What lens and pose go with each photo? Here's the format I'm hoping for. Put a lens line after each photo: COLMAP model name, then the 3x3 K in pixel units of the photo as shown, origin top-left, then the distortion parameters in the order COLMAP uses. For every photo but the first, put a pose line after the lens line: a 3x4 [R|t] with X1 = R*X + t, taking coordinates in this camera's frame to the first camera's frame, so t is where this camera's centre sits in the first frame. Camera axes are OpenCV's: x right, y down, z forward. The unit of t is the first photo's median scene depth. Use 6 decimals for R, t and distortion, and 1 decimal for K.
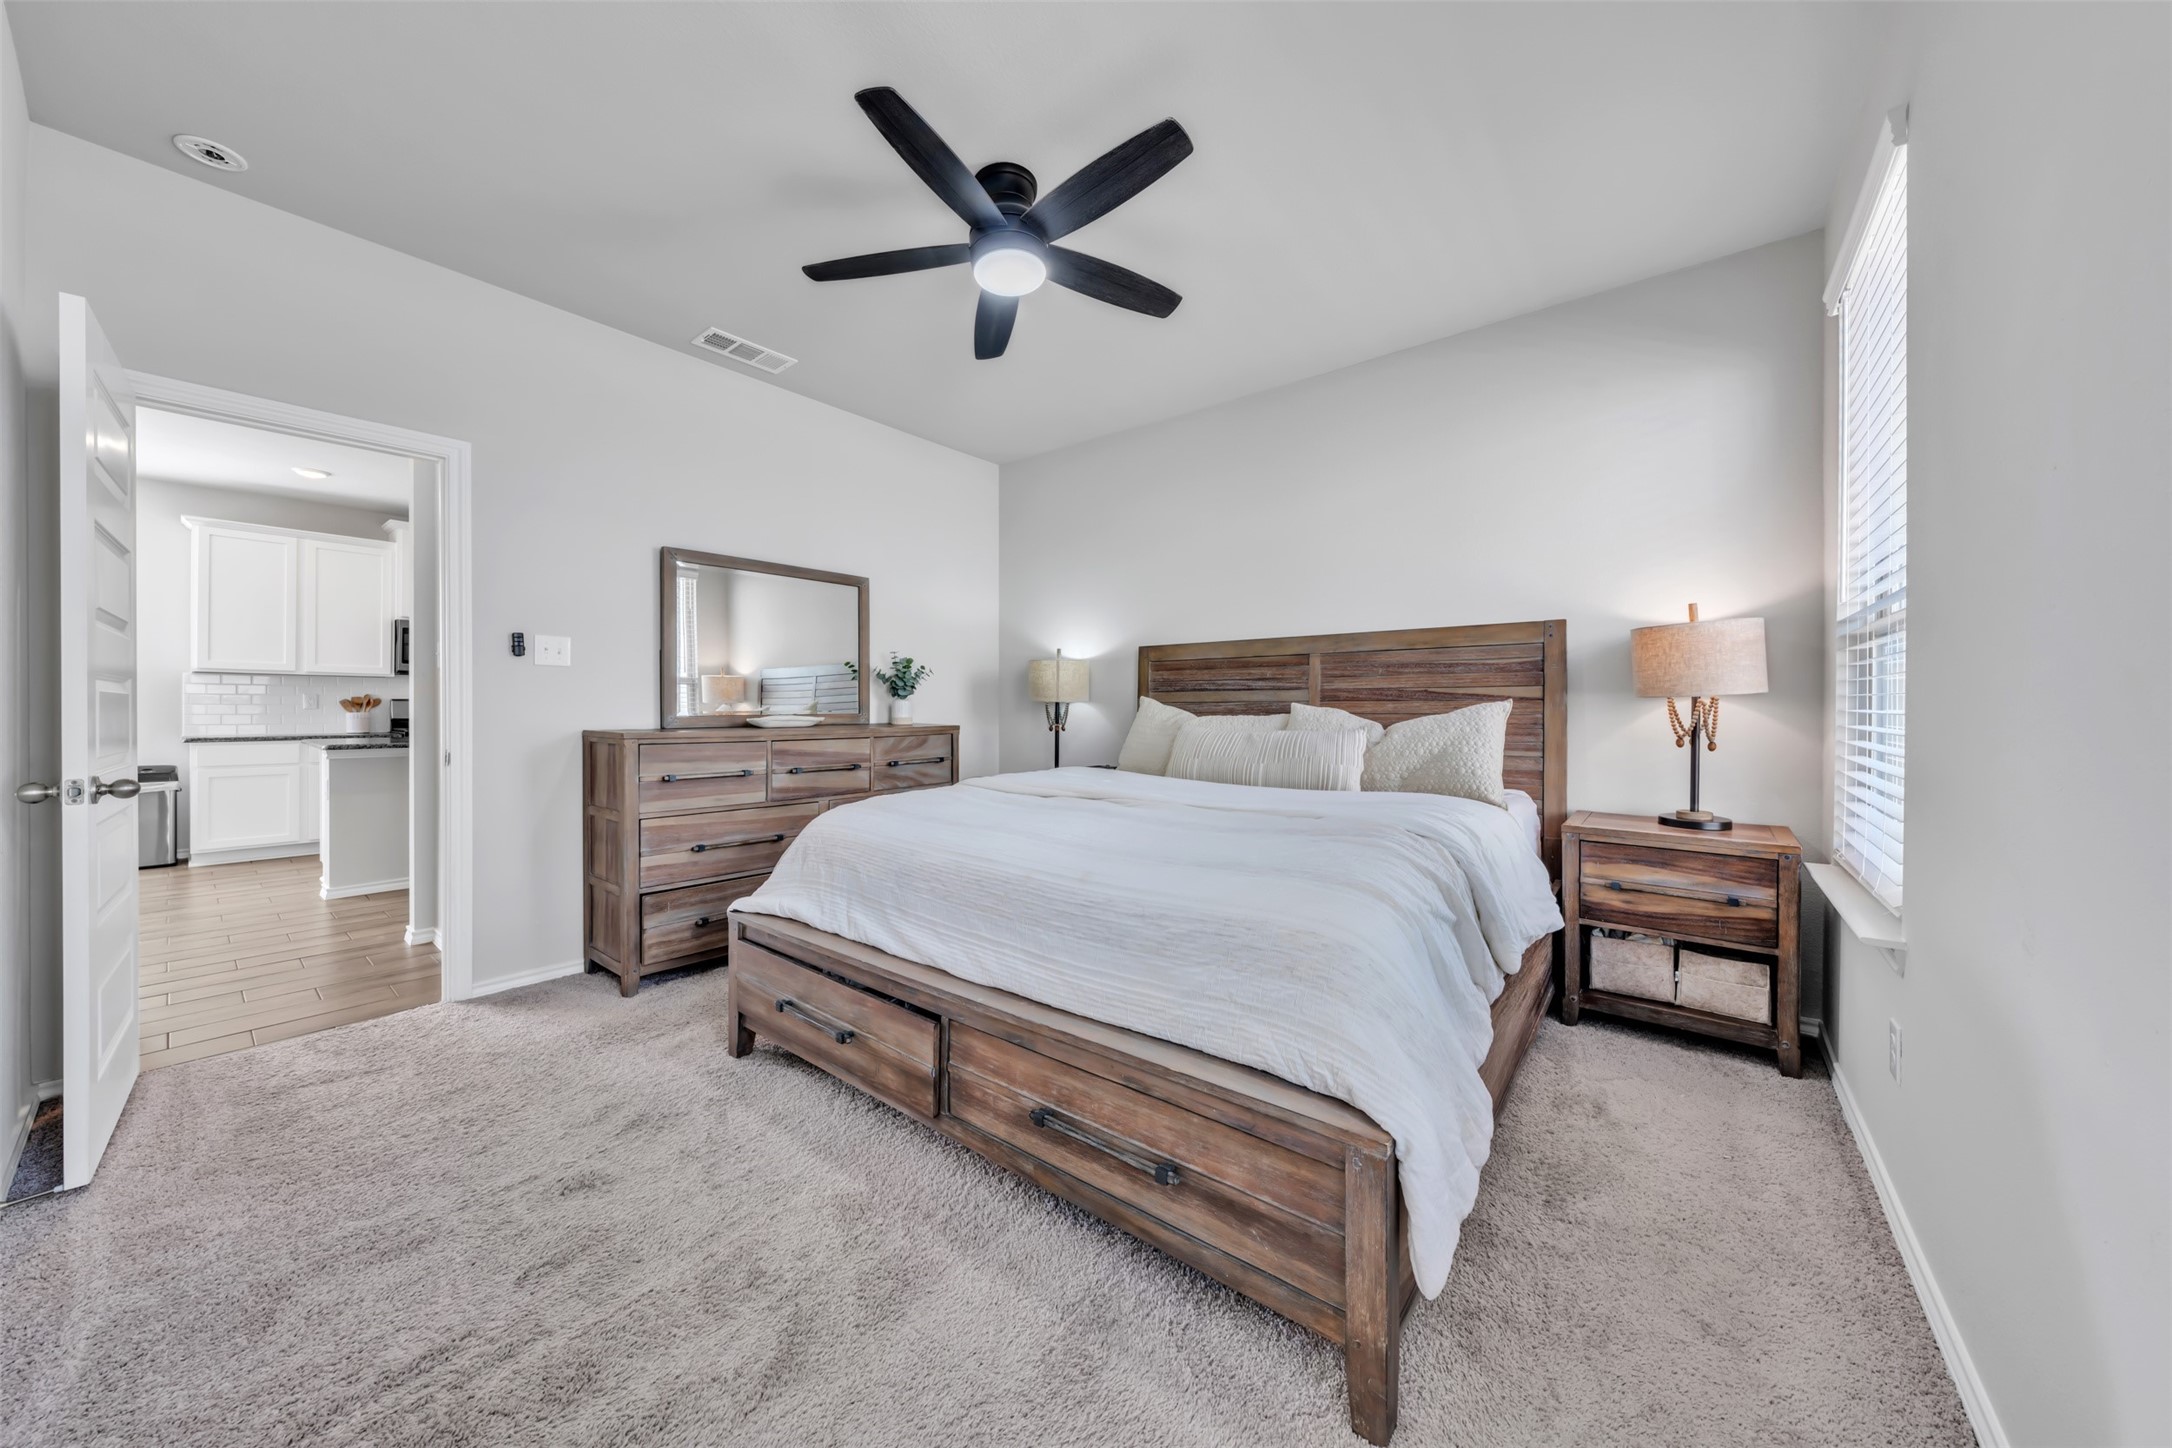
lens RADIAL K [[738.6, 0, 1092.5], [0, 738.6, 709.1], [0, 0, 1]] dist [-0.000510, -0.000014]
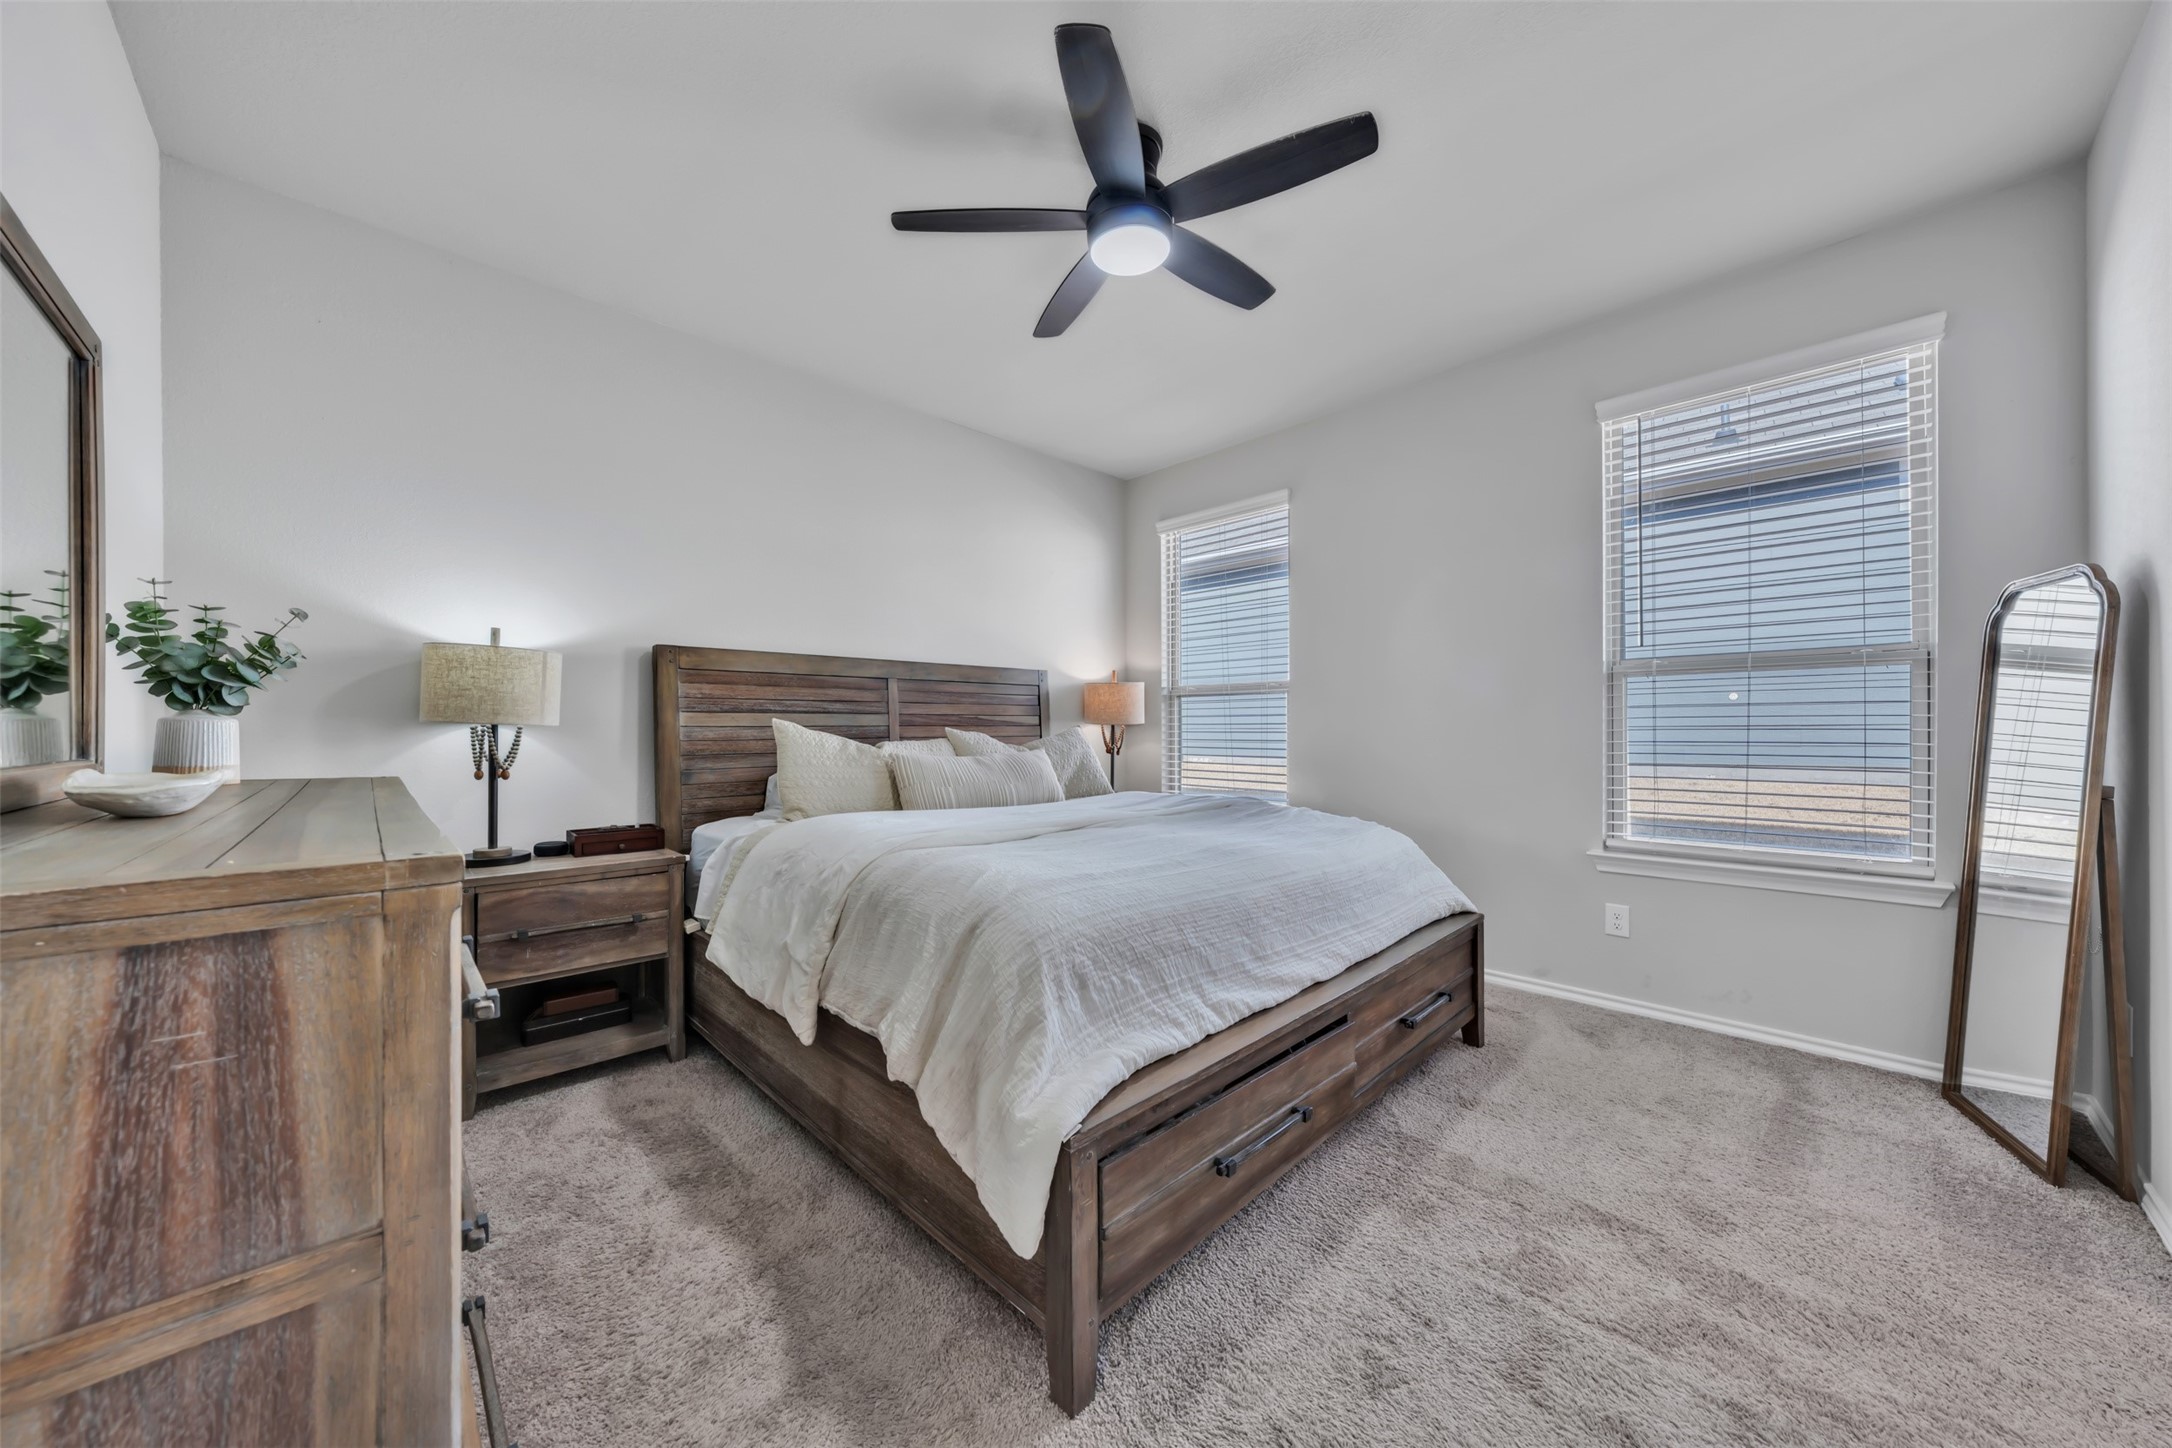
lens RADIAL K [[738.6, 0, 1092.5], [0, 738.6, 709.1], [0, 0, 1]] dist [-0.000510, -0.000014]
pose [[0.118633, 0.025451, 0.992612, -0.665551], [0.006038, 0.999634, -0.026352, -0.005559], [-0.992920, 0.009120, 0.118435, 0.611273]]
